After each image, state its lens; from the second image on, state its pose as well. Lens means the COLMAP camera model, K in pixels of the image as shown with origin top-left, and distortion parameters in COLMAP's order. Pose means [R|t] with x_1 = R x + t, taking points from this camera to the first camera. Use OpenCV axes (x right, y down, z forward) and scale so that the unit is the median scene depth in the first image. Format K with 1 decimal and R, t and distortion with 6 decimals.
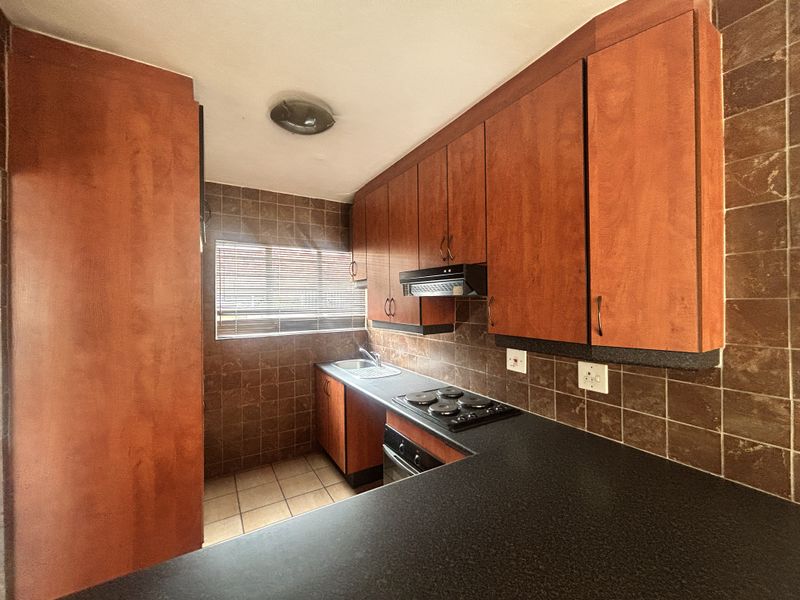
lens RADIAL K [[324.8, 0, 399.2], [0, 324.8, 299.4], [0, 0, 1]] dist [-0.000112, 0.000262]
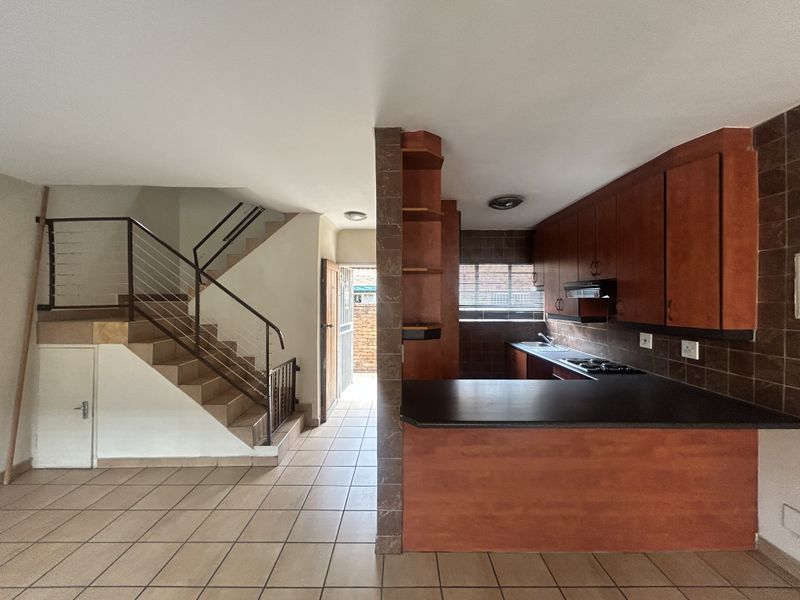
lens RADIAL K [[324.8, 0, 399.2], [0, 324.8, 299.4], [0, 0, 1]] dist [-0.000112, 0.000262]
pose [[0.854235, 0.011732, -0.519755, 0.212118], [-0.008284, 0.999926, 0.008955, -0.012824], [0.519821, -0.003344, 0.854269, -1.191973]]
